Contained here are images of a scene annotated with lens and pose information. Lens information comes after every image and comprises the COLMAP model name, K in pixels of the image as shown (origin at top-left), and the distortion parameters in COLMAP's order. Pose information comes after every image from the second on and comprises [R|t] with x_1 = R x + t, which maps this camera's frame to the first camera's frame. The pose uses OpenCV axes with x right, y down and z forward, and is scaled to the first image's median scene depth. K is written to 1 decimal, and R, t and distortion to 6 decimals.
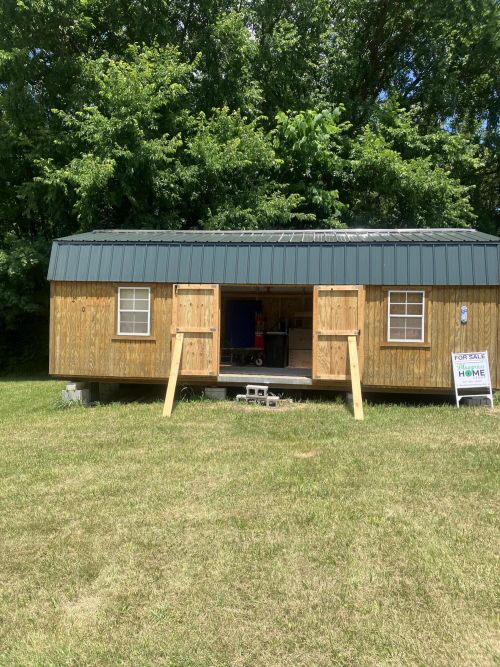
lens RADIAL K [[536.4, 0, 249.7], [0, 536.4, 333.3], [0, 0, 1]] dist [0.008645, 0.006059]
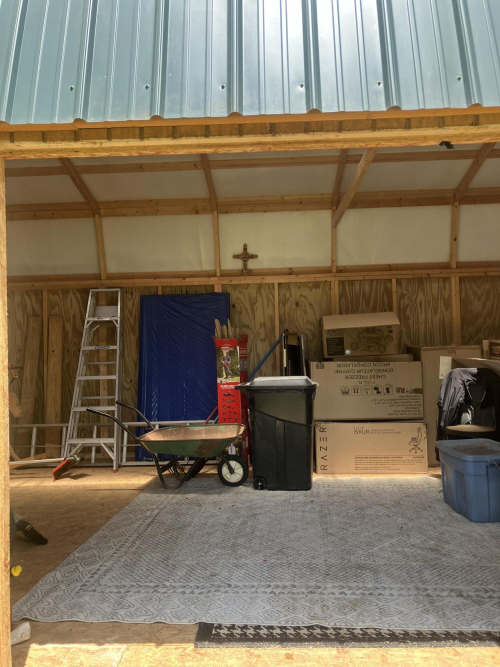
lens RADIAL K [[536.4, 0, 248.8], [0, 536.4, 334.1], [0, 0, 1]] dist [0.008645, 0.006059]
pose [[0.996474, -0.038872, 0.074355, 0.006251], [0.040245, 0.999044, -0.017057, -0.023813], [-0.073621, 0.019989, 0.997086, 0.637745]]
